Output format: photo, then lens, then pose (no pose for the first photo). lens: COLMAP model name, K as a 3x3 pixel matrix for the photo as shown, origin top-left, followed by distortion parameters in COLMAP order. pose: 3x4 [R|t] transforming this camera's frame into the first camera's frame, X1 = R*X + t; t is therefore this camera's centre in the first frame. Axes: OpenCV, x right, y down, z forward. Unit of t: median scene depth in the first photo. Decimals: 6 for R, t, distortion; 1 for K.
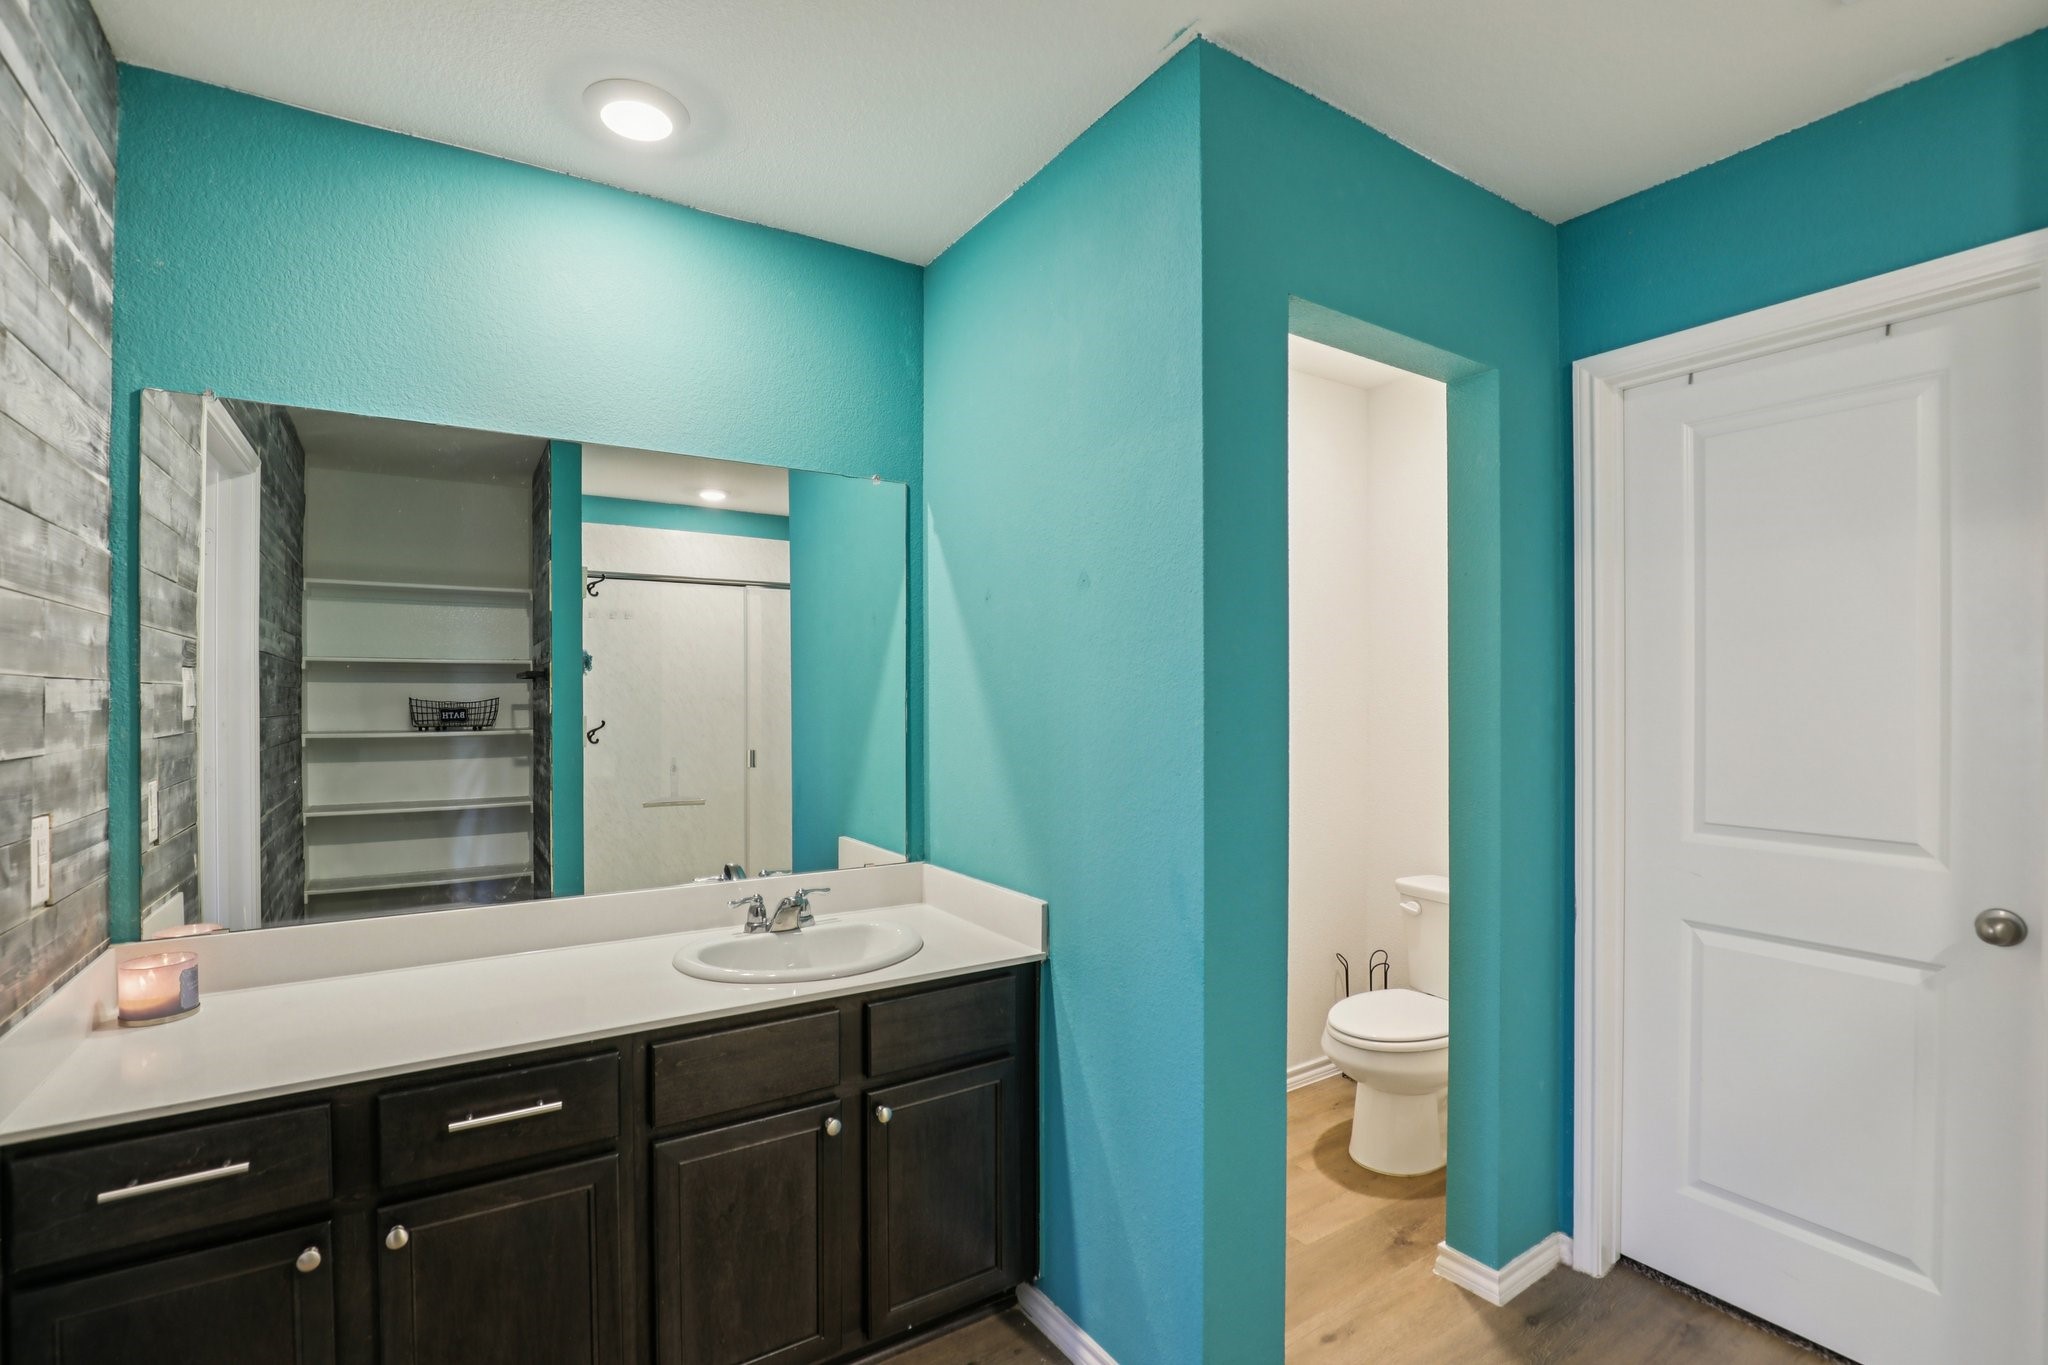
lens RADIAL K [[945.2, 0, 1030.7], [0, 945.2, 691.9], [0, 0, 1]] dist [-0.038941, 0.008225]
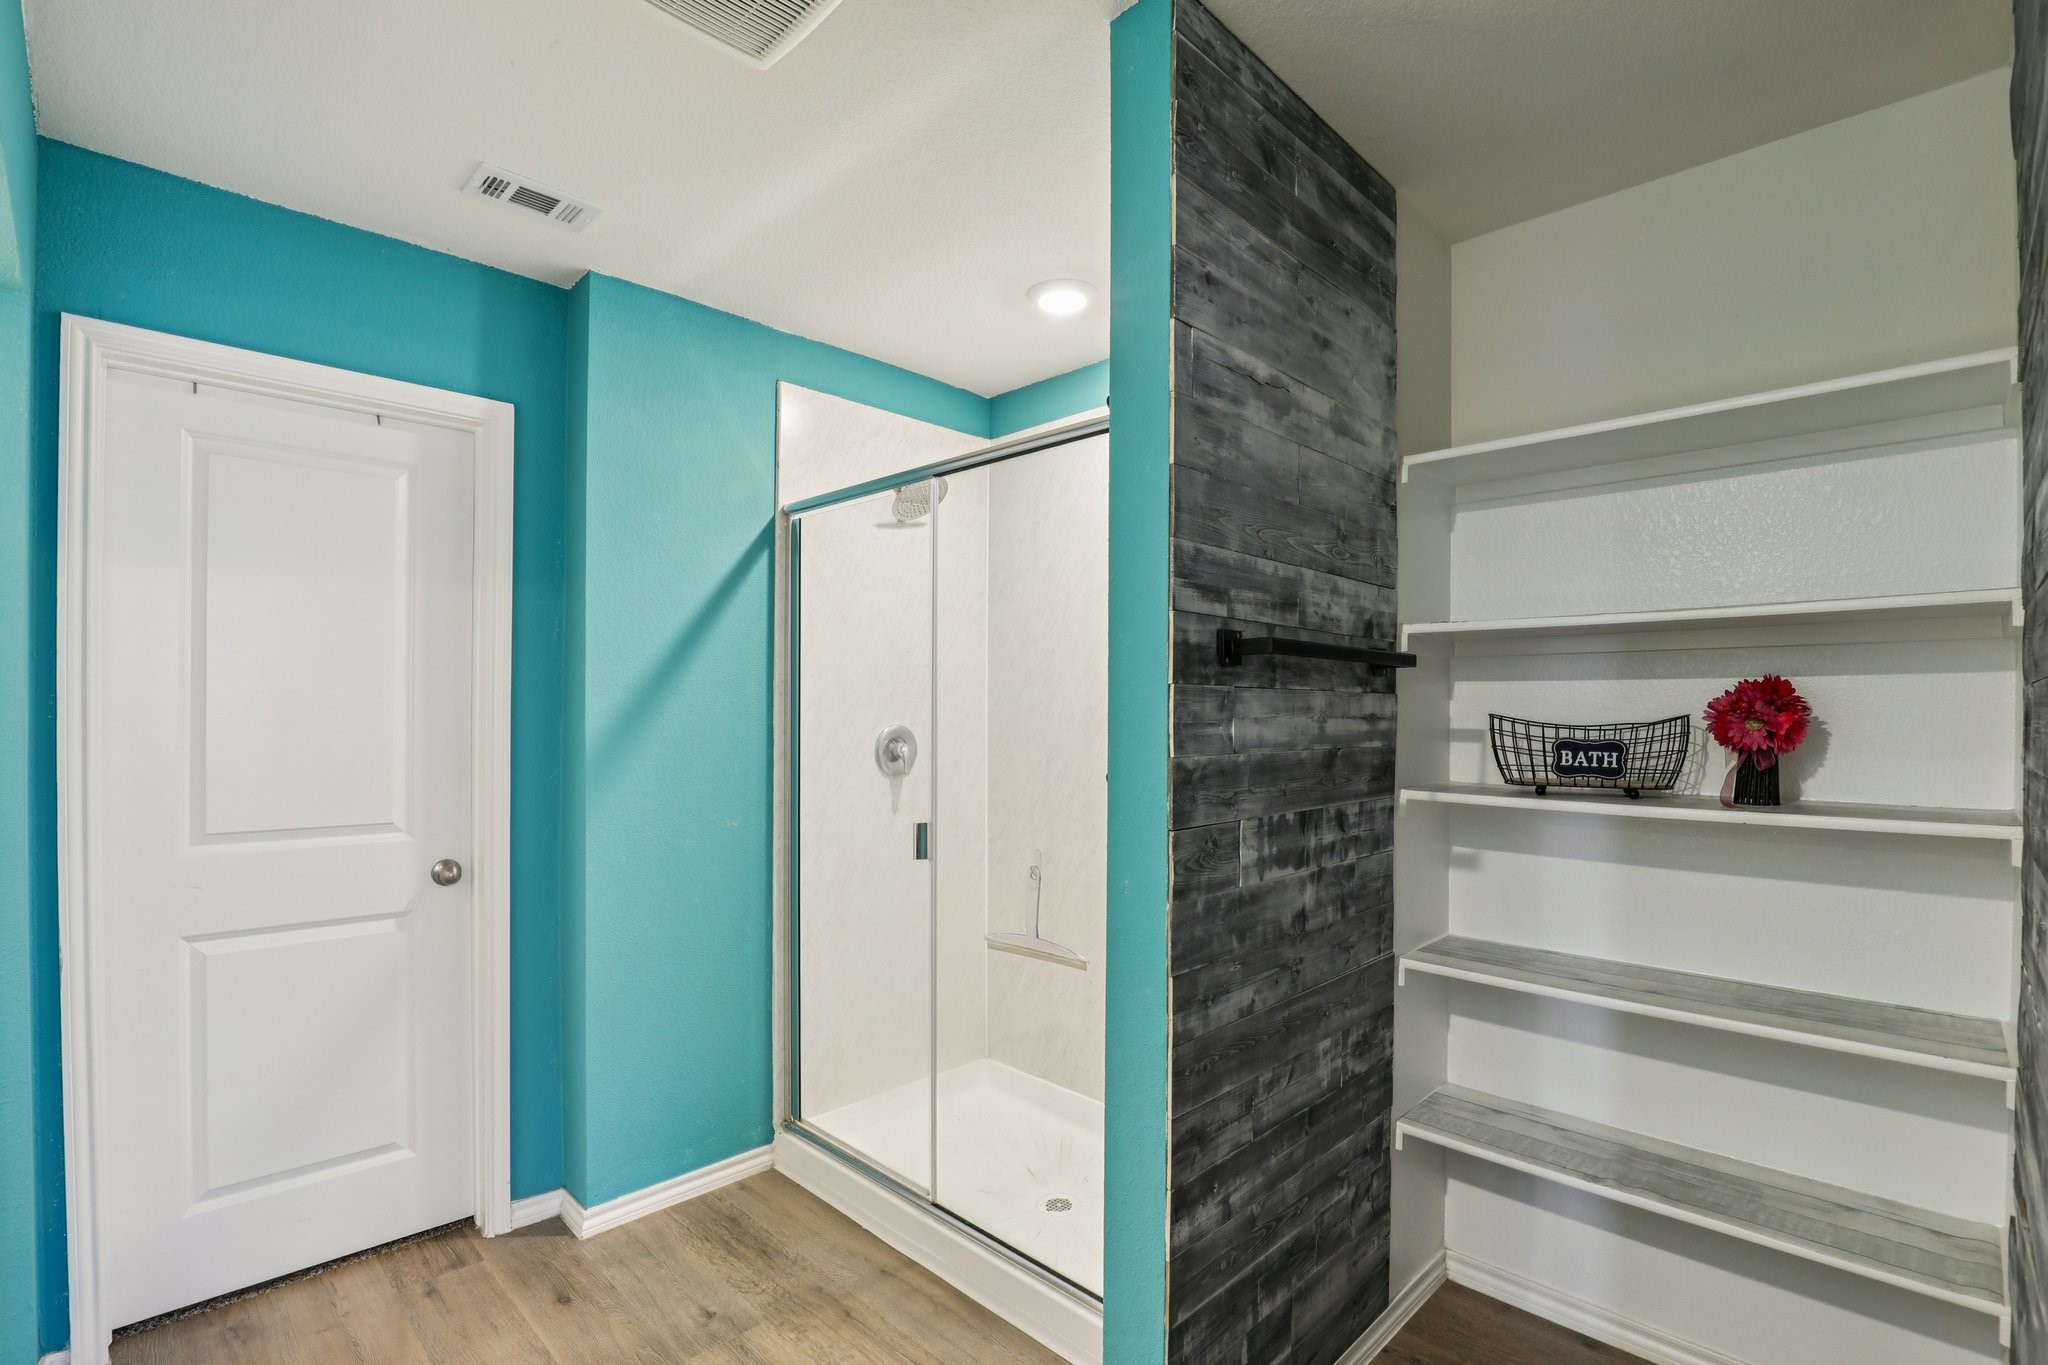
lens RADIAL K [[934.4, 0, 1025.1], [0, 934.4, 697.5], [0, 0, 1]] dist [-0.042284, 0.009316]
pose [[-0.198832, 0.006511, 0.980012, -0.435145], [-0.010046, 0.999912, -0.008681, -0.008769], [-0.979982, -0.011572, -0.198749, 0.339847]]
